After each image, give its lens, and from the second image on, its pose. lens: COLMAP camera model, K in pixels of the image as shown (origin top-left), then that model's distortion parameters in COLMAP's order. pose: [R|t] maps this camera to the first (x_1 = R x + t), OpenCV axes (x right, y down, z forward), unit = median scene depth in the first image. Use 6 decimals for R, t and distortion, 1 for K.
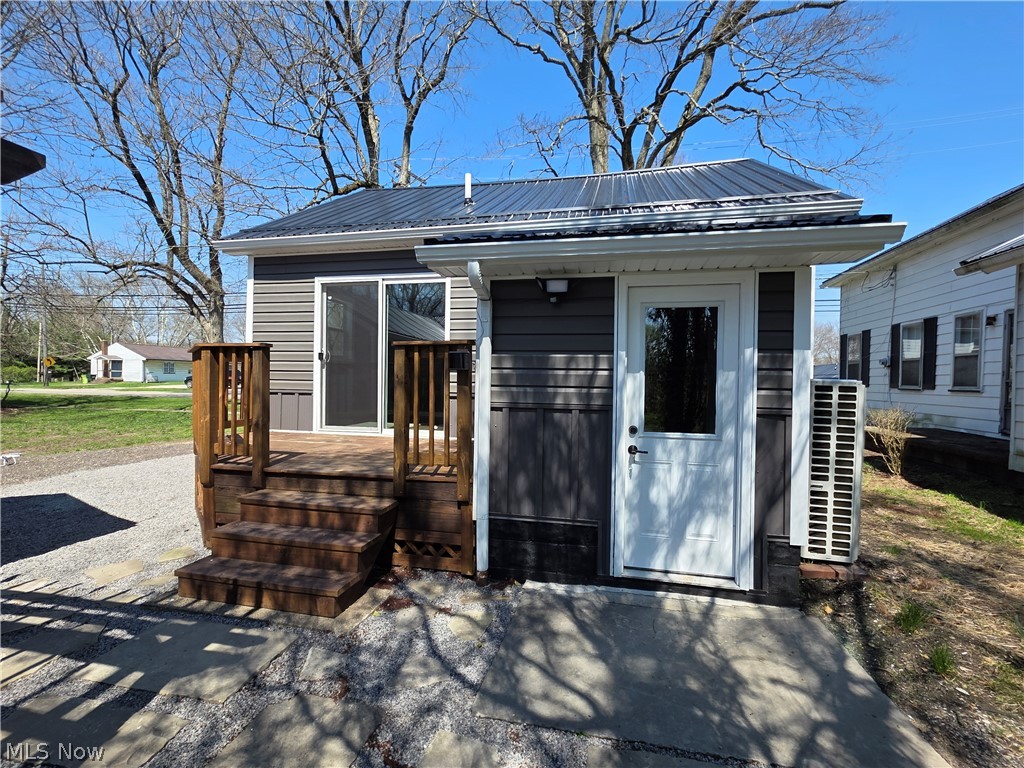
lens RADIAL K [[413.0, 0, 511.4], [0, 413.0, 381.0], [0, 0, 1]] dist [-0.000303, -0.000040]
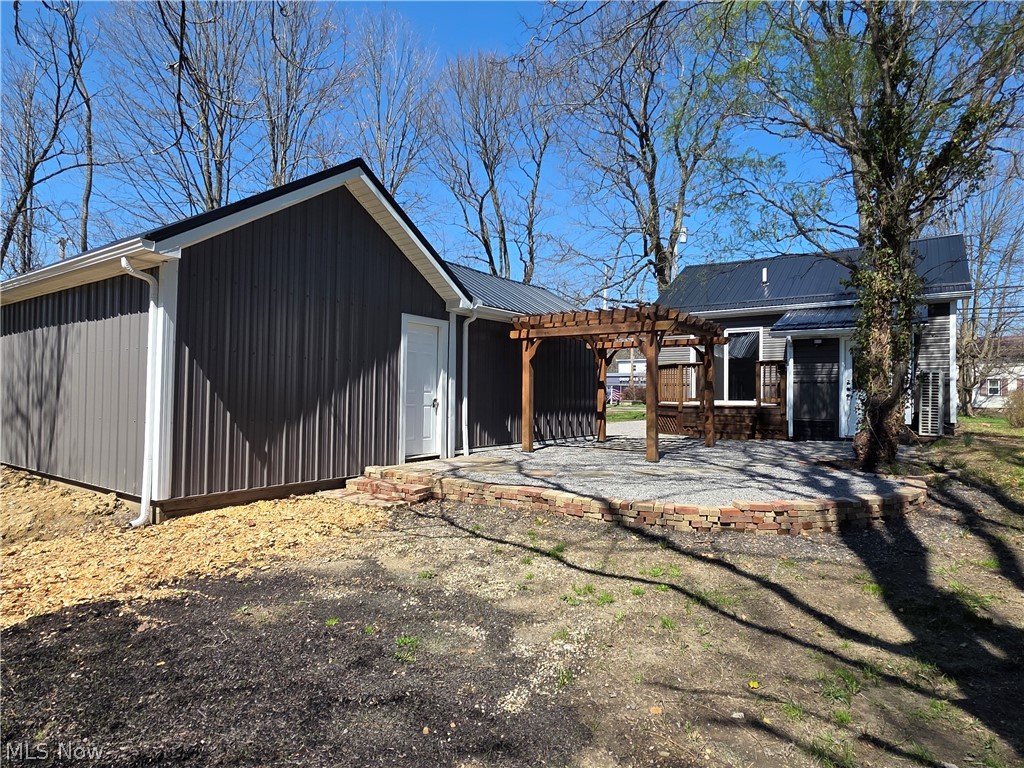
lens RADIAL K [[561.6, 0, 515.1], [0, 561.6, 387.1], [0, 0, 1]] dist [-0.001035, 0.000001]
pose [[0.920347, -0.007877, -0.391024, -0.320378], [-0.005678, 0.999423, -0.033495, 0.252024], [0.391062, 0.033048, 0.919771, -3.585289]]
